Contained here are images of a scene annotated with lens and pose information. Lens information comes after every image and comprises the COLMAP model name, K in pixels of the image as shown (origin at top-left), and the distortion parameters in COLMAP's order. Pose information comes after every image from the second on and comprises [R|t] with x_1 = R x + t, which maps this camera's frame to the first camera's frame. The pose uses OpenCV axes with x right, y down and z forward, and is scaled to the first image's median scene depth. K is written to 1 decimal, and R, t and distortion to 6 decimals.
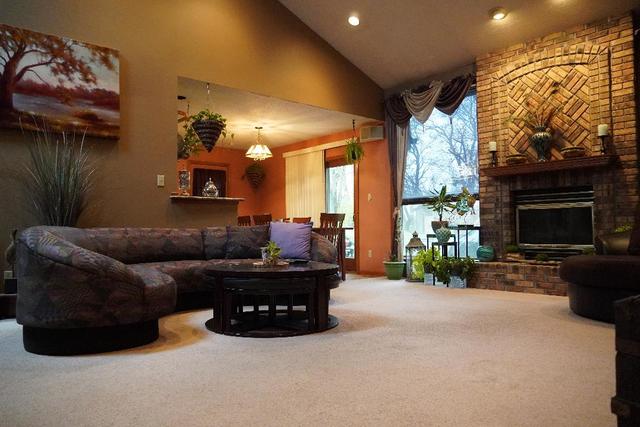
lens RADIAL K [[485.5, 0, 322.8], [0, 485.5, 211.5], [0, 0, 1]] dist [-0.026391, 0.038754]
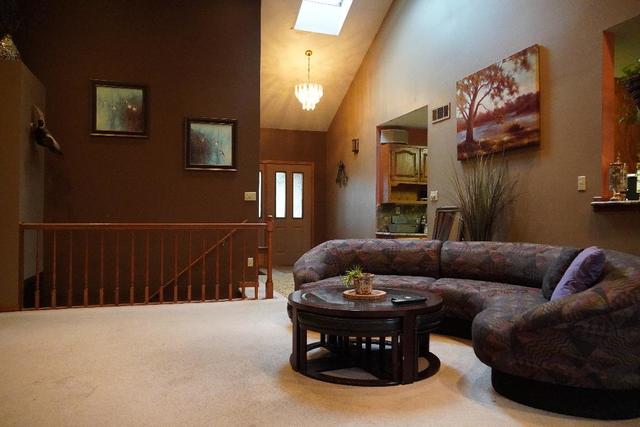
lens RADIAL K [[485.5, 0, 320.3], [0, 485.5, 214.2], [0, 0, 1]] dist [-0.026391, 0.038754]
pose [[-0.398448, 0.001046, -0.917190, 0.864785], [0.031864, 0.999412, -0.012702, -0.029356], [0.916637, -0.034286, -0.398247, 1.507985]]
